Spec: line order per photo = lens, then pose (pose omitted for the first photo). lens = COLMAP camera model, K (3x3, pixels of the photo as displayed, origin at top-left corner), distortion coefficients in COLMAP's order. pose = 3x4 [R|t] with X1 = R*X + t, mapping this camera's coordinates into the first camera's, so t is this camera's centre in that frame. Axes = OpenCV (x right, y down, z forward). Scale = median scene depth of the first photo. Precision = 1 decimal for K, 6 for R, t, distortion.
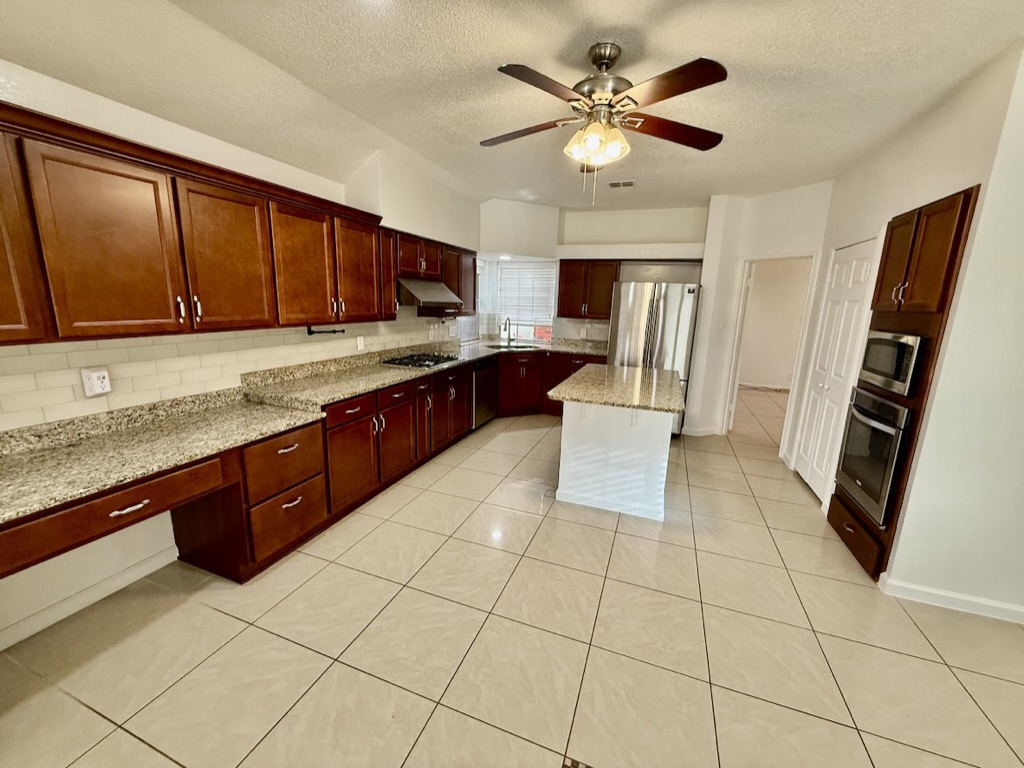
lens RADIAL K [[408.5, 0, 512.0], [0, 408.5, 384.0], [0, 0, 1]] dist [0.001038, 0.000088]
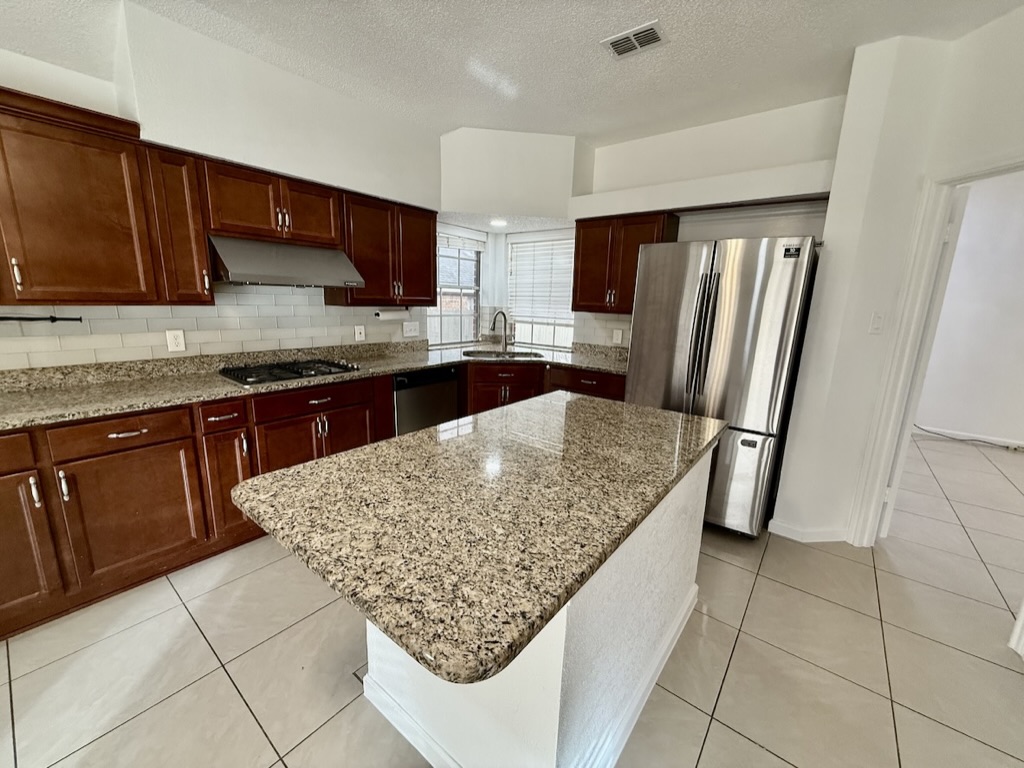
lens RADIAL K [[408.5, 0, 512.0], [0, 408.5, 384.0], [0, 0, 1]] dist [0.001038, 0.000088]
pose [[0.952309, 0.059785, -0.299223, 0.274834], [-0.062130, 0.998067, 0.001680, -0.053217], [0.298745, 0.016990, 0.954182, 0.440006]]
